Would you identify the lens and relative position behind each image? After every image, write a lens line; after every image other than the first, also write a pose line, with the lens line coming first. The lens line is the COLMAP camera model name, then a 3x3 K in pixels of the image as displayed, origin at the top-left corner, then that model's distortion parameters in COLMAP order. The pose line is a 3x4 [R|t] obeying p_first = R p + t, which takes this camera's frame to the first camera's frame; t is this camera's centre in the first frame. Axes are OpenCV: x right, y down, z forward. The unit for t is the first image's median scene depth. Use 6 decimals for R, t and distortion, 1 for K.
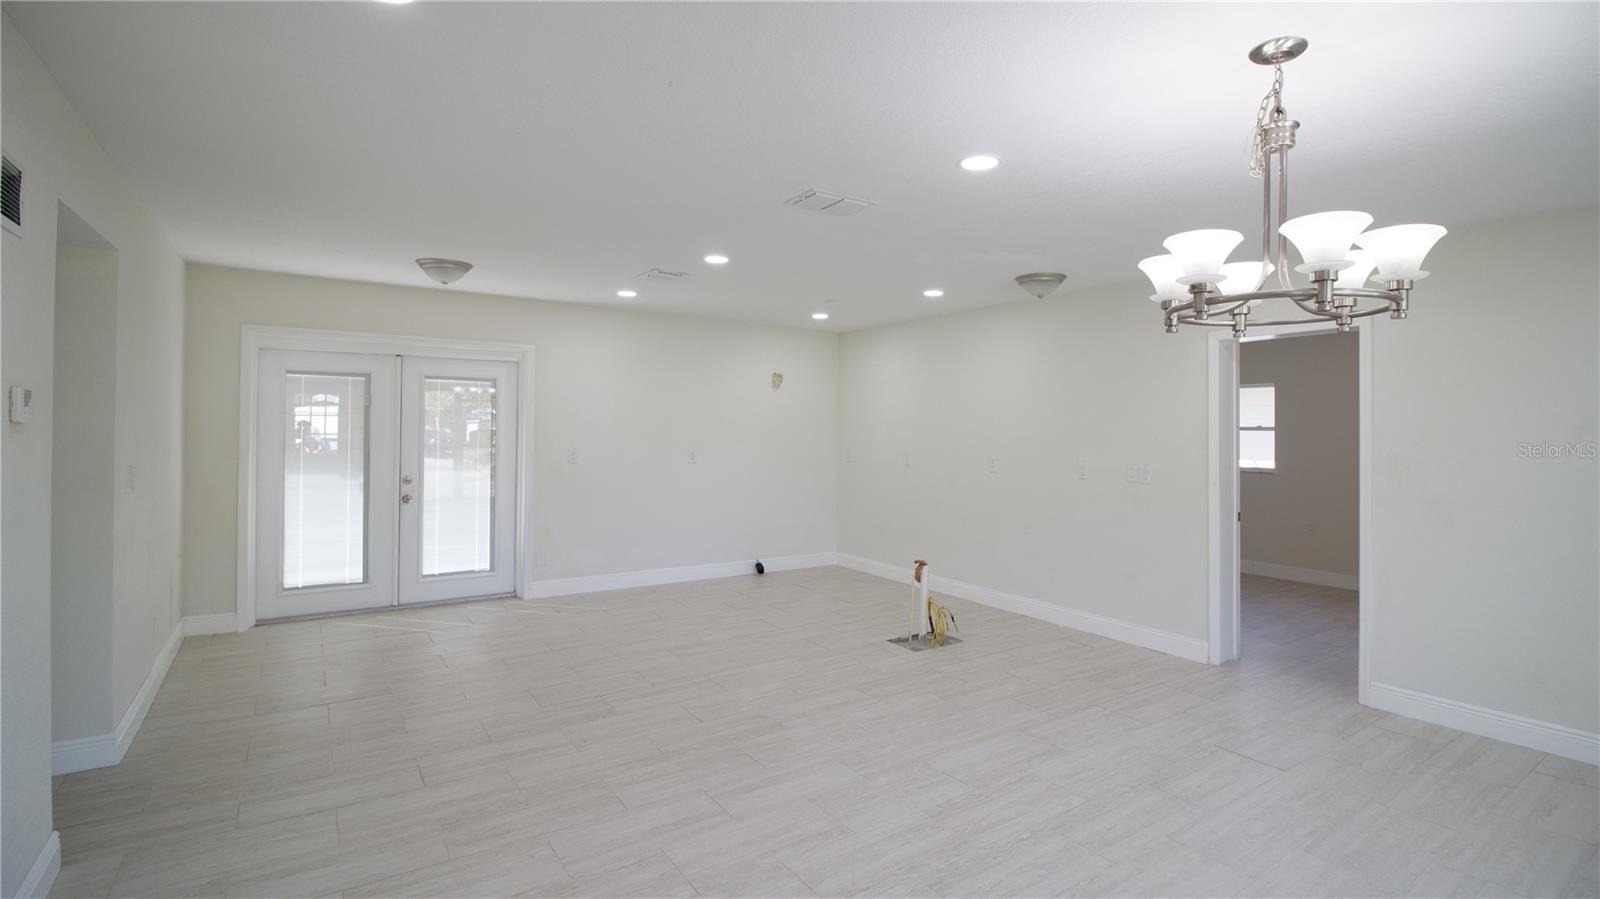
lens RADIAL K [[739.2, 0, 804.4], [0, 739.2, 430.6], [0, 0, 1]] dist [0.012716, -0.015865]
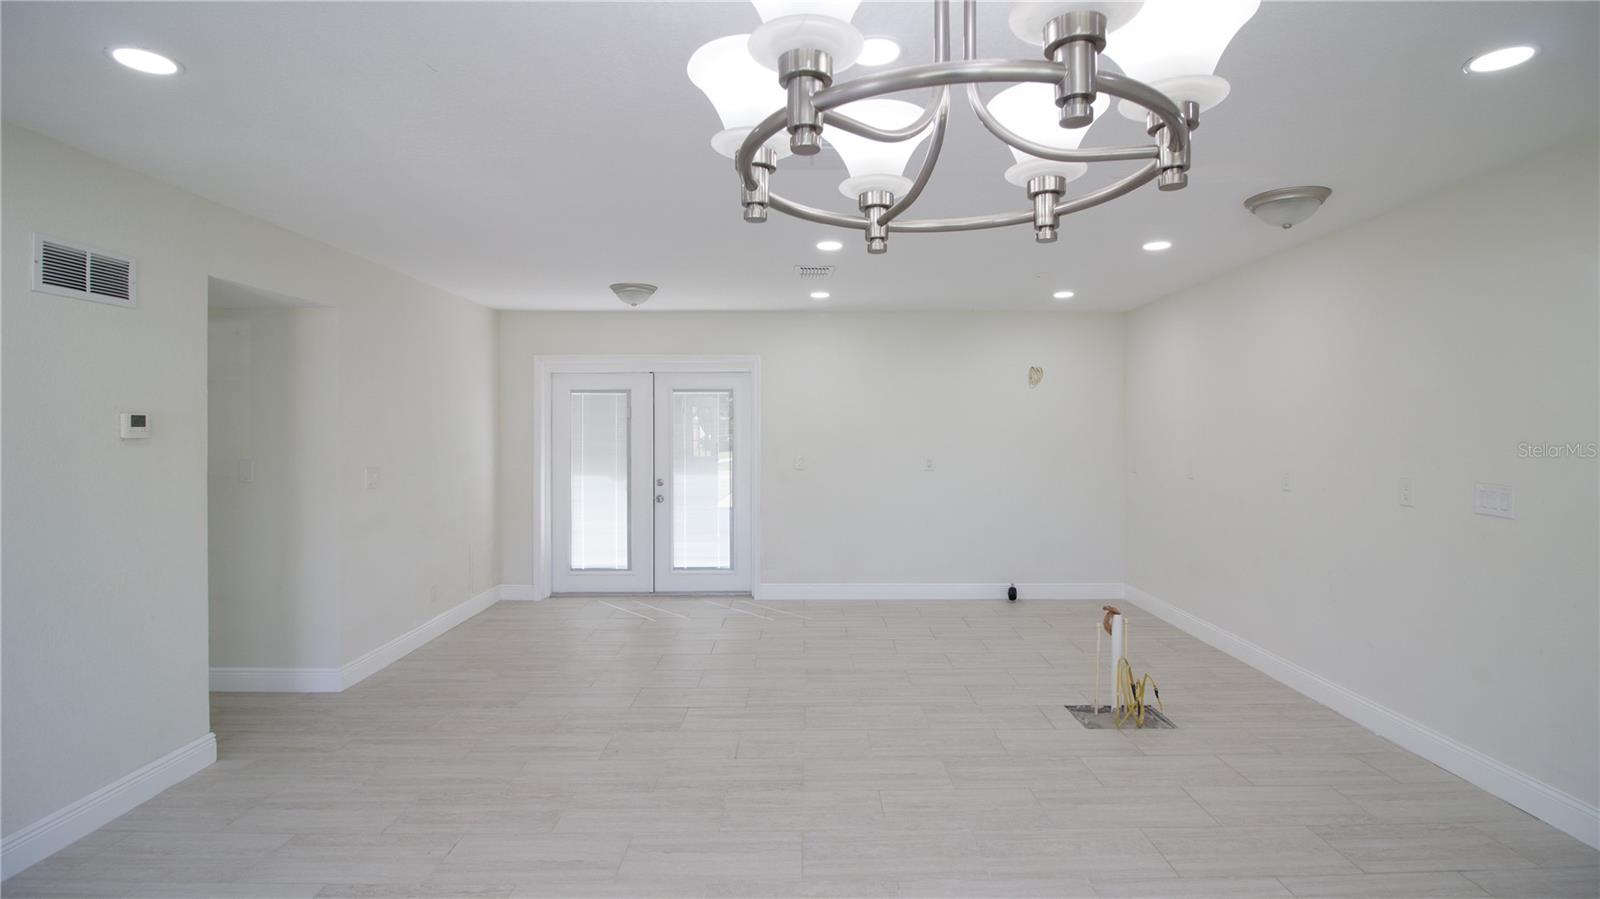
lens RADIAL K [[739.2, 0, 804.4], [0, 739.2, 430.6], [0, 0, 1]] dist [0.012716, -0.015865]
pose [[0.833803, -0.015148, -0.551854, 0.289860], [0.011546, 0.999883, -0.010002, 0.001912], [0.551941, 0.001968, 0.833881, 0.192526]]
